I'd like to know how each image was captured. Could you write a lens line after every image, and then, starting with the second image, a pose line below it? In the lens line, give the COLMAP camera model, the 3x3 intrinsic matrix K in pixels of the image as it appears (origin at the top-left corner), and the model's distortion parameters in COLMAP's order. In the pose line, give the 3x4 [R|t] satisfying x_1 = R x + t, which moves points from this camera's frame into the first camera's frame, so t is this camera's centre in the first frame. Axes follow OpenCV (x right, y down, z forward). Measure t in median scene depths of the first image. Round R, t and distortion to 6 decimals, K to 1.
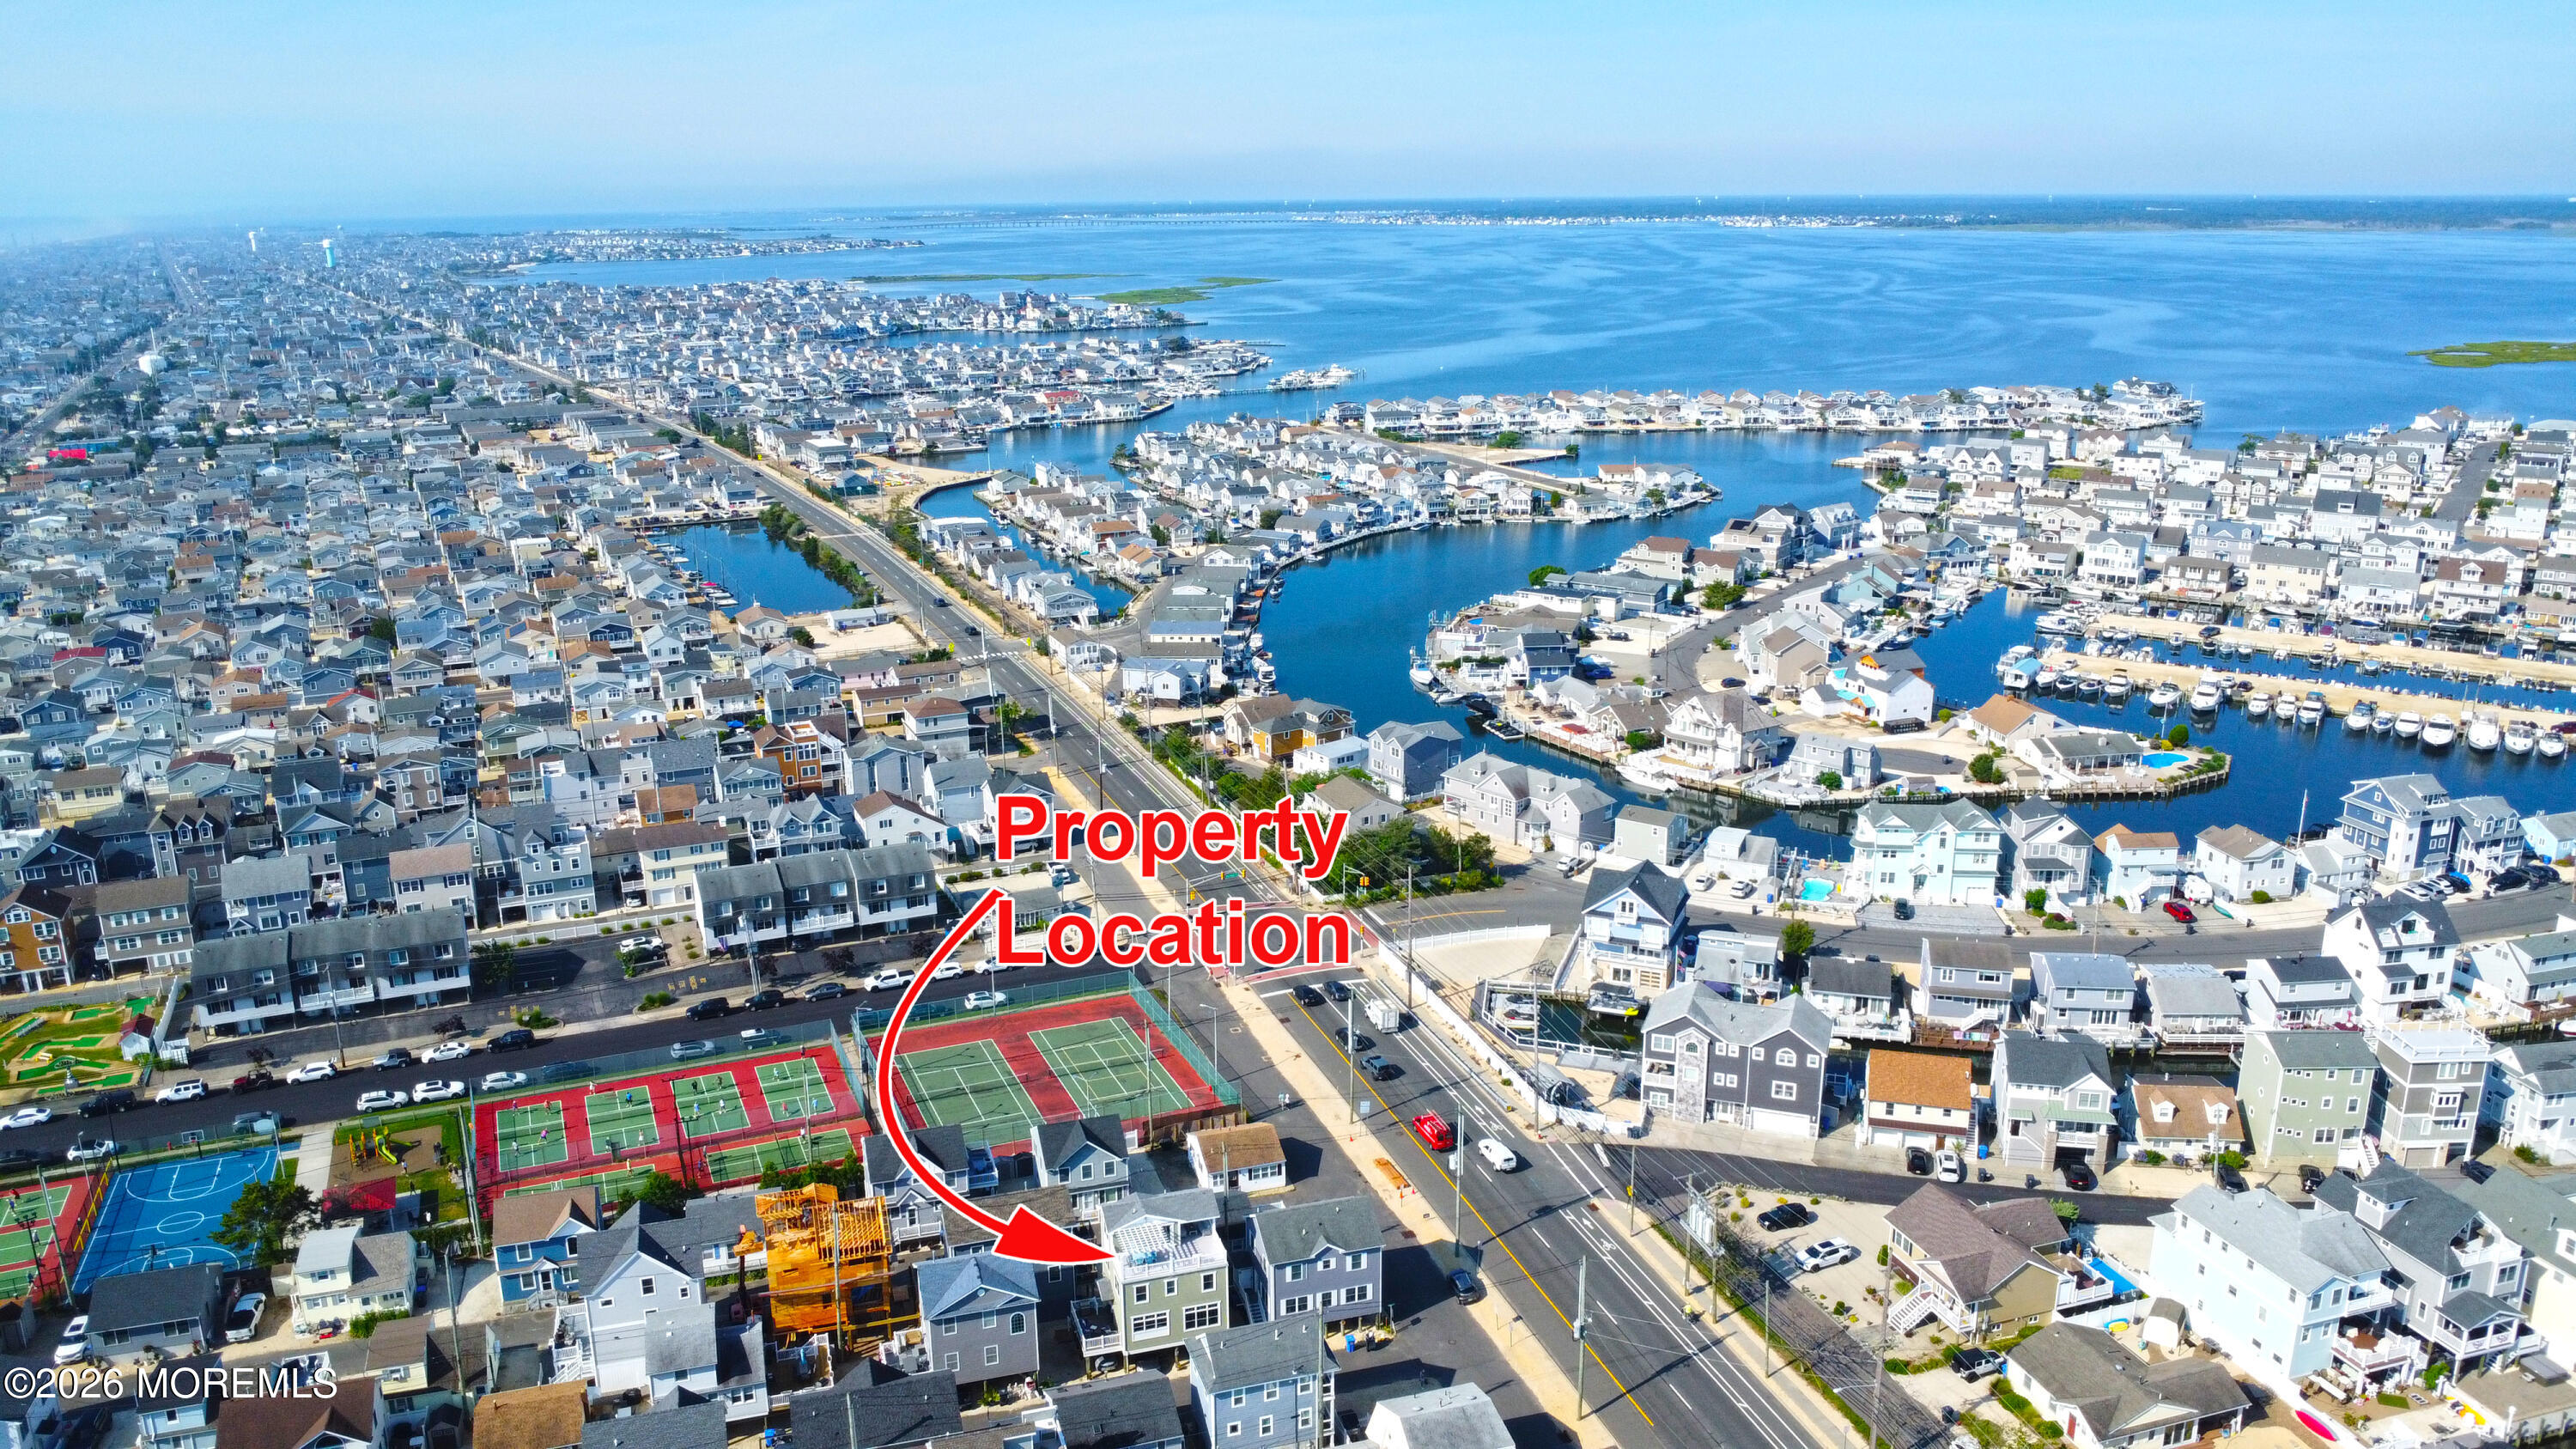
lens RADIAL K [[1881.4, 0, 1287.9], [0, 1881.4, 722.1], [0, 0, 1]] dist [-0.026026, -0.014919]
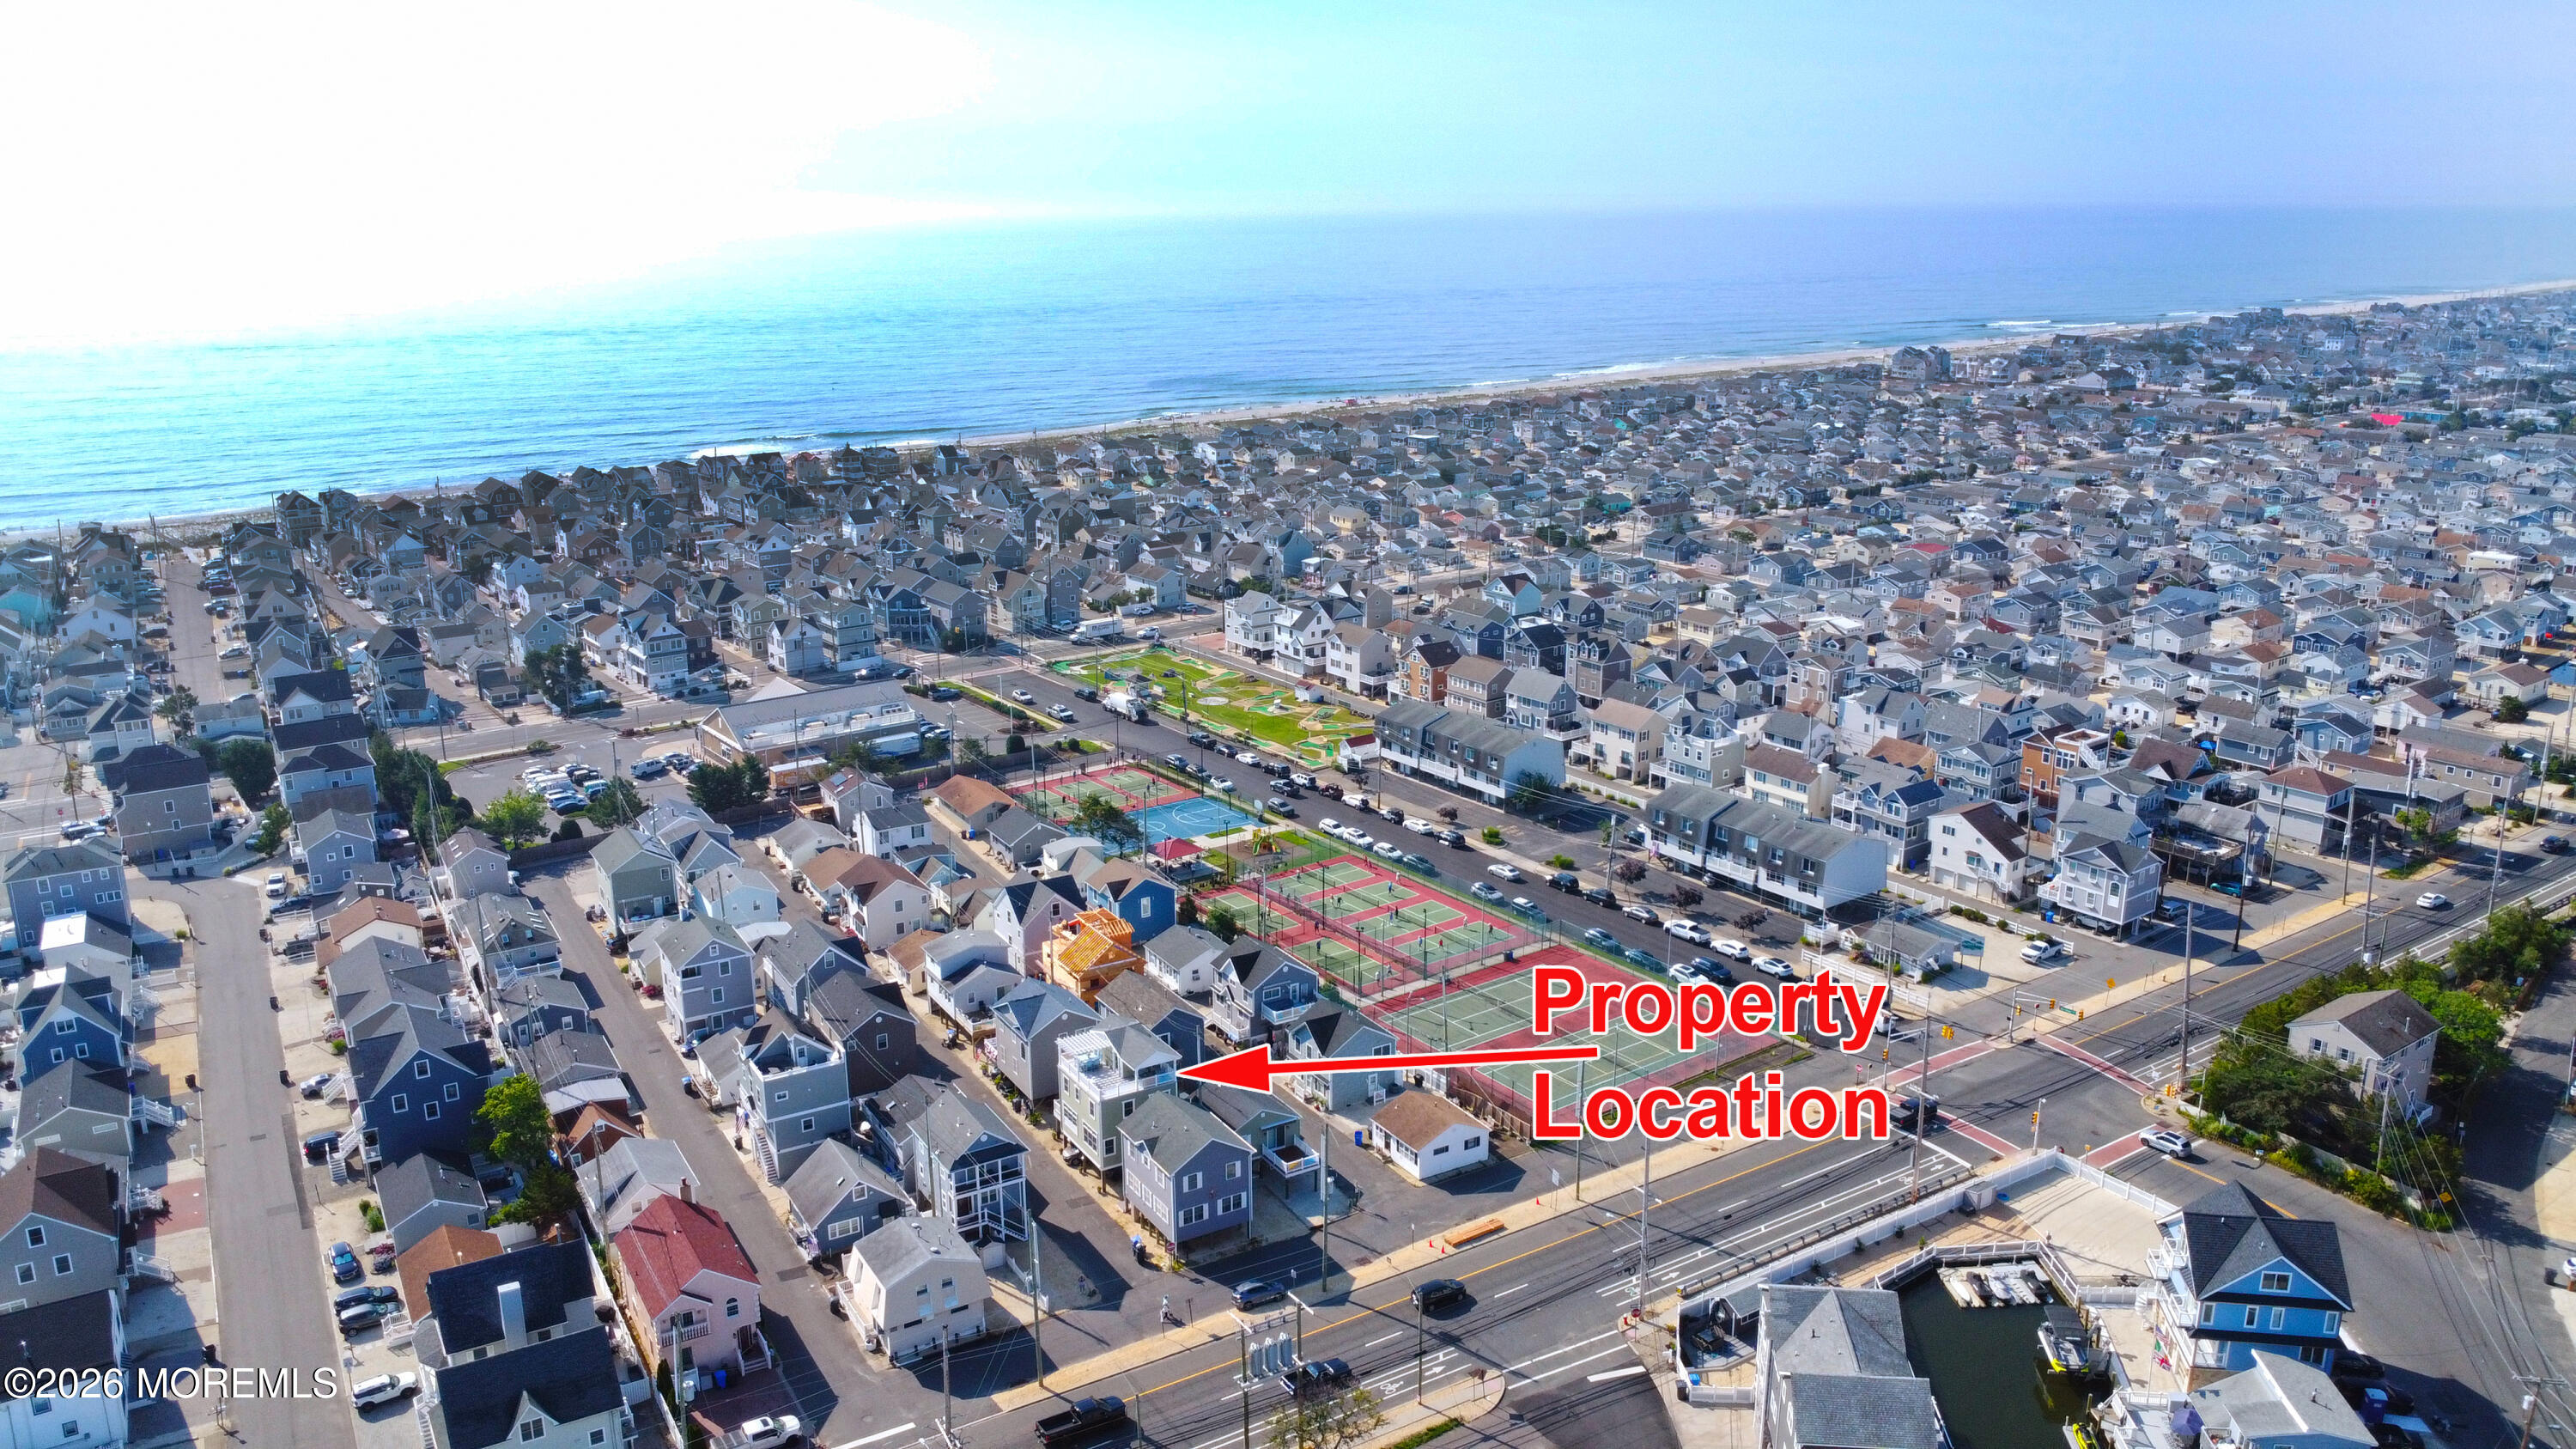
lens RADIAL K [[1881.4, 0, 1284.6], [0, 1881.4, 724.4], [0, 0, 1]] dist [-0.026026, -0.014919]
pose [[0.233663, 0.266670, -0.935034, 0.577641], [-0.259165, 0.943947, 0.204447, -0.102295], [0.937142, 0.194556, 0.289677, 0.450320]]
